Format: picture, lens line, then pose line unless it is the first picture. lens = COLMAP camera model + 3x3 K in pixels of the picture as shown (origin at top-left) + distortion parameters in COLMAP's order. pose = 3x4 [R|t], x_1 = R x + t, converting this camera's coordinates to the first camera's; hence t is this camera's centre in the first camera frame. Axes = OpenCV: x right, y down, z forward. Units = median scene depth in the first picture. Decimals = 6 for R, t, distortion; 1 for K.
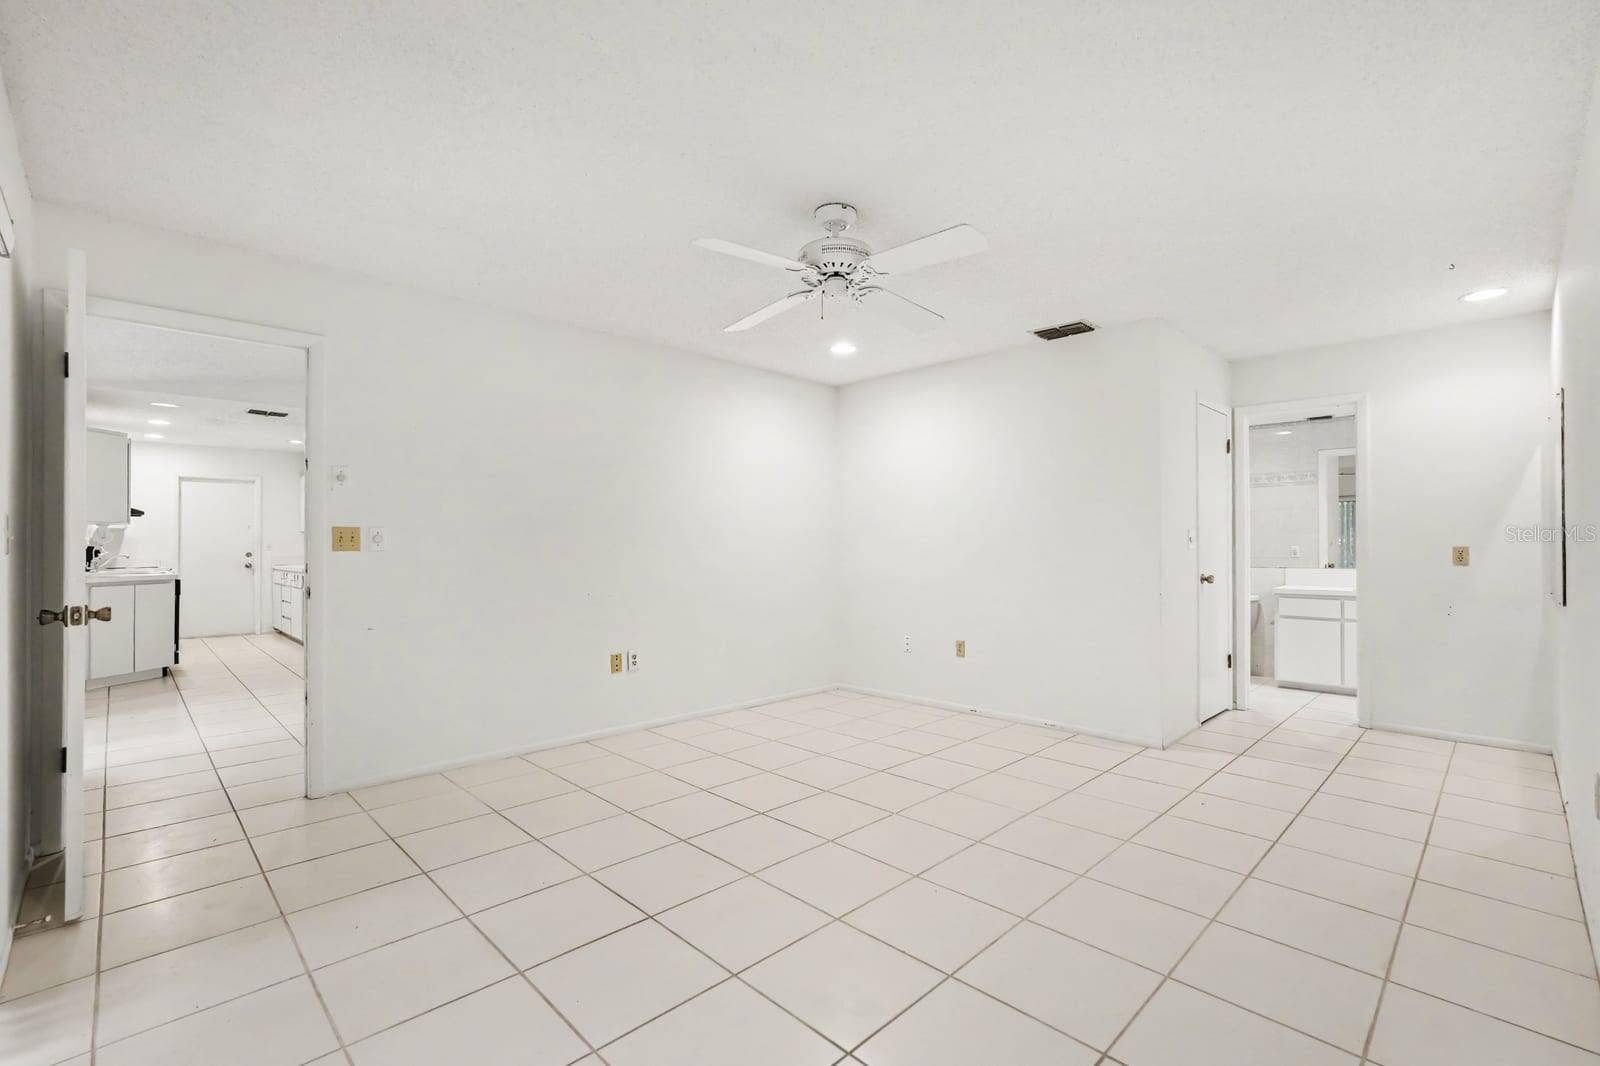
lens RADIAL K [[710.1, 0, 777.7], [0, 710.1, 545.8], [0, 0, 1]] dist [-0.000369, 0.013003]
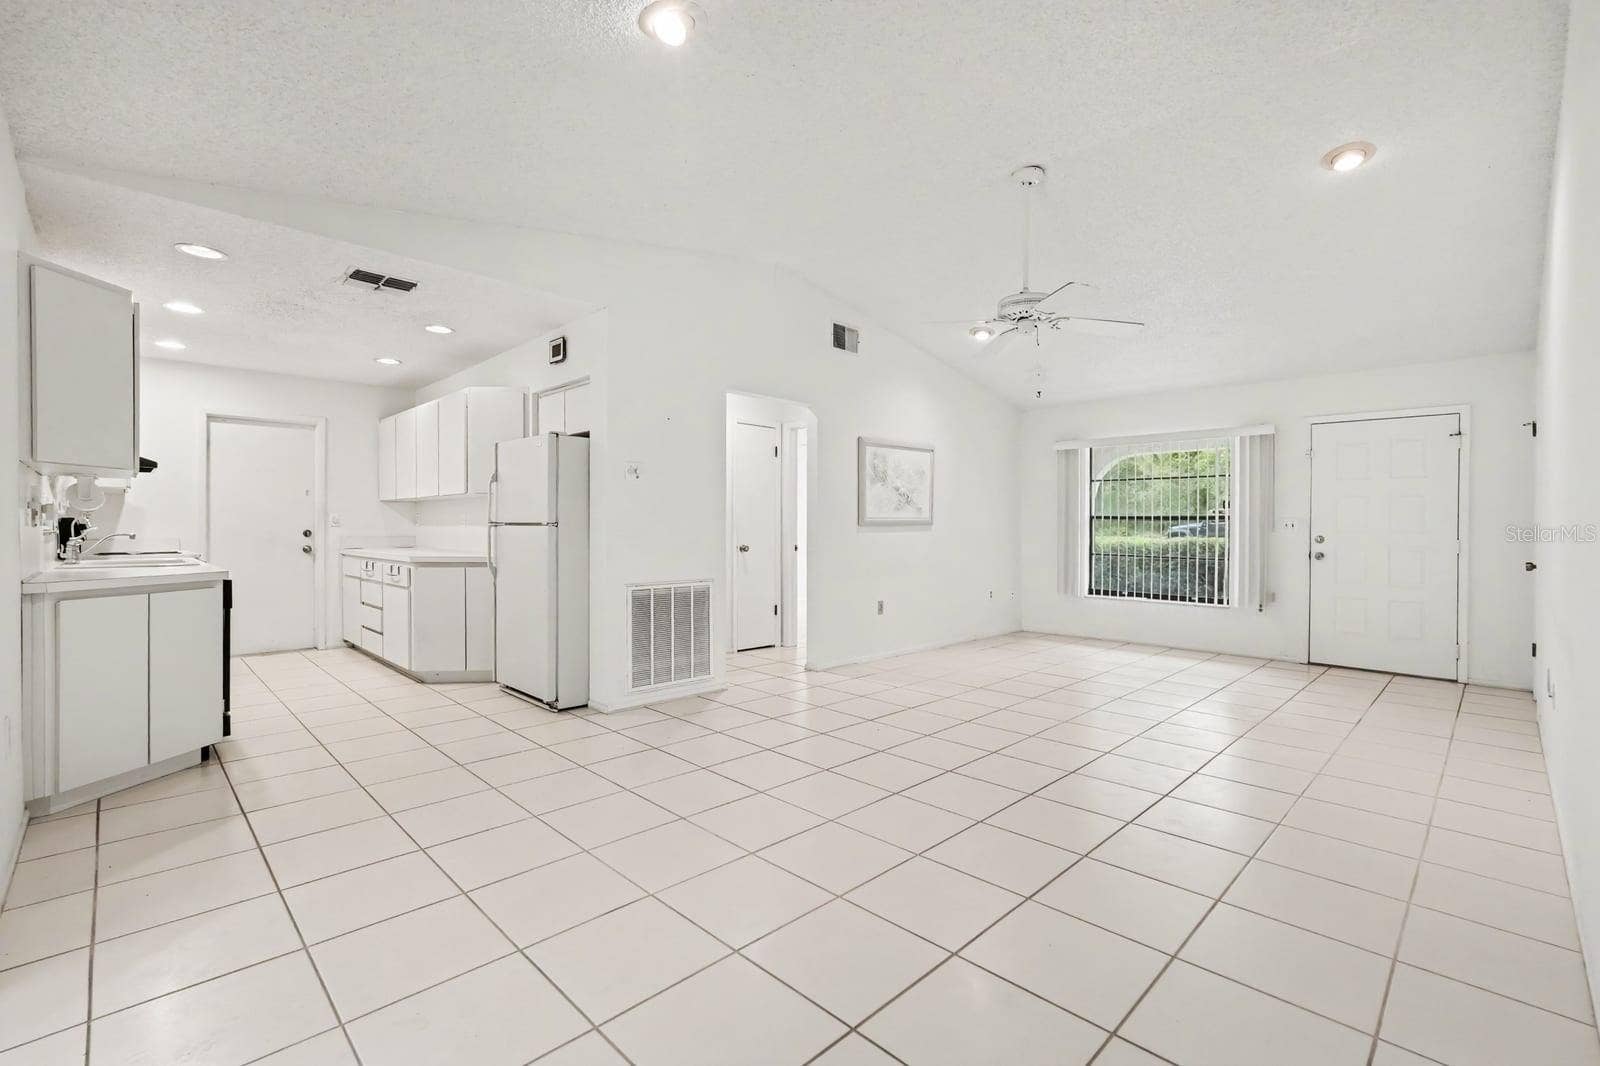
lens RADIAL K [[705.8, 0, 795.3], [0, 705.8, 534.3], [0, 0, 1]] dist [-0.004094, 0.011700]
pose [[0.999707, 0.006561, 0.023312, -0.312491], [-0.006815, 0.999918, 0.010868, 0.003133], [-0.023239, -0.011024, 0.999669, 0.336521]]
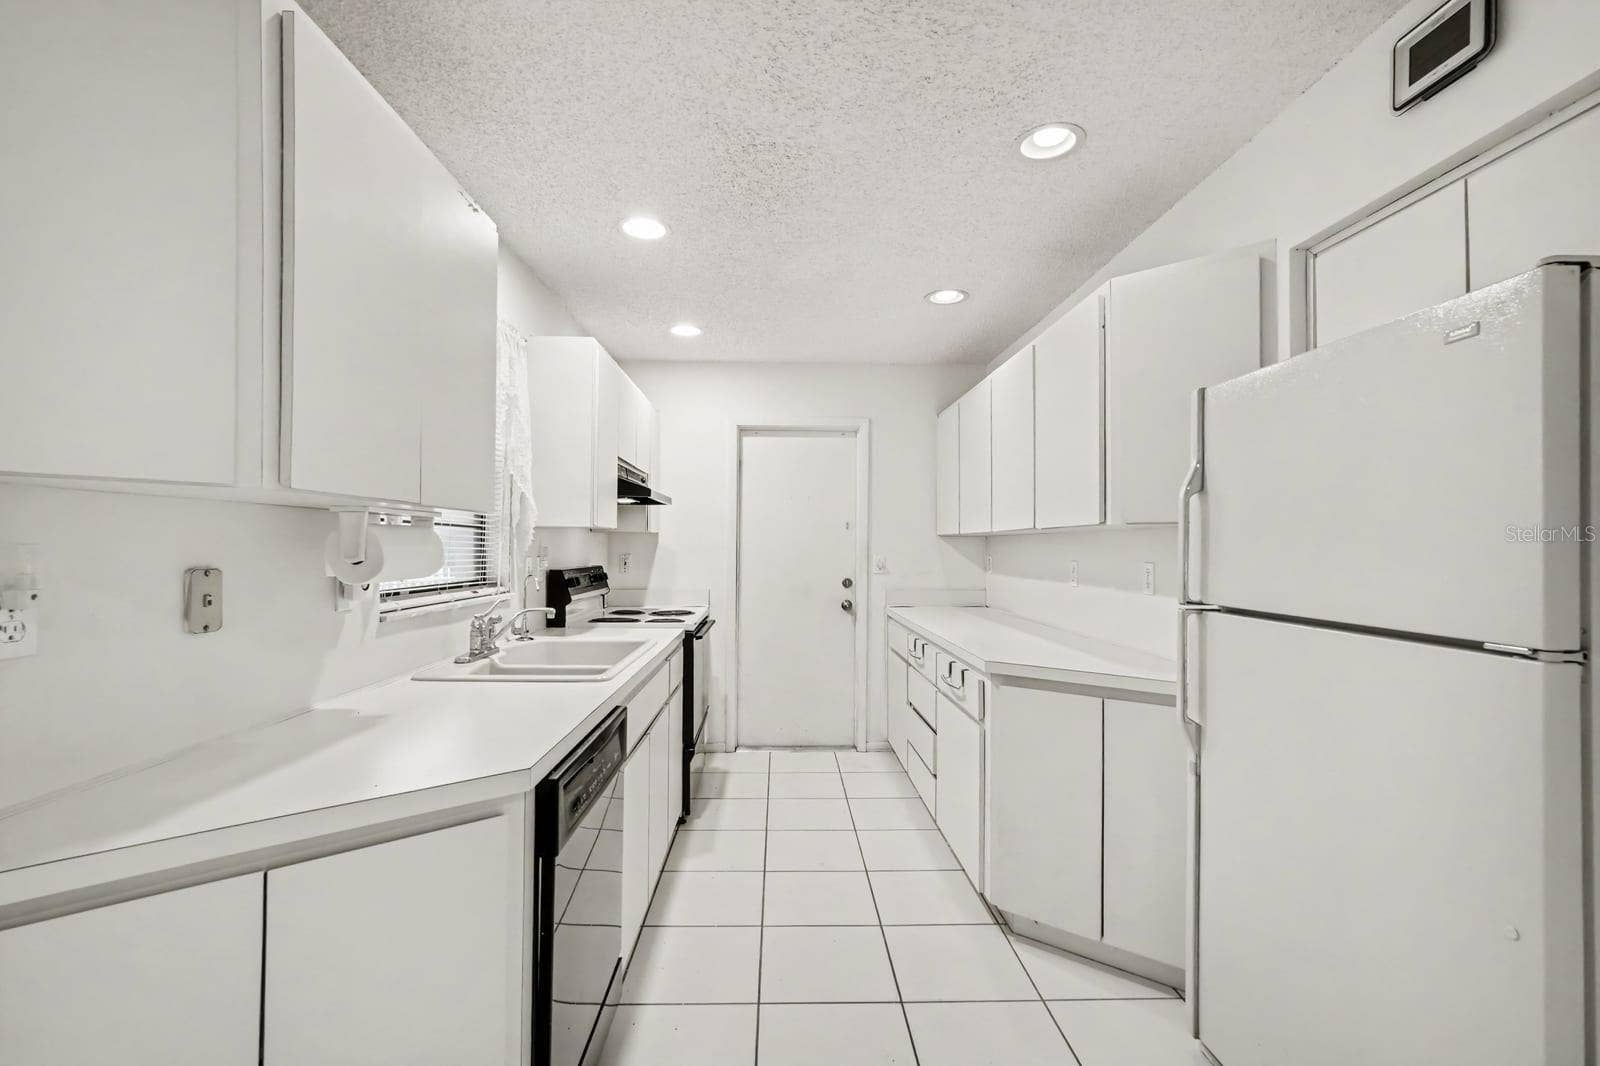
lens RADIAL K [[705.8, 0, 795.3], [0, 705.8, 534.3], [0, 0, 1]] dist [-0.004094, 0.011700]
pose [[0.751067, -0.004221, -0.660213, -0.485874], [-0.004944, 0.999916, -0.012017, -0.015510], [0.660208, 0.012290, 0.750982, 0.661898]]
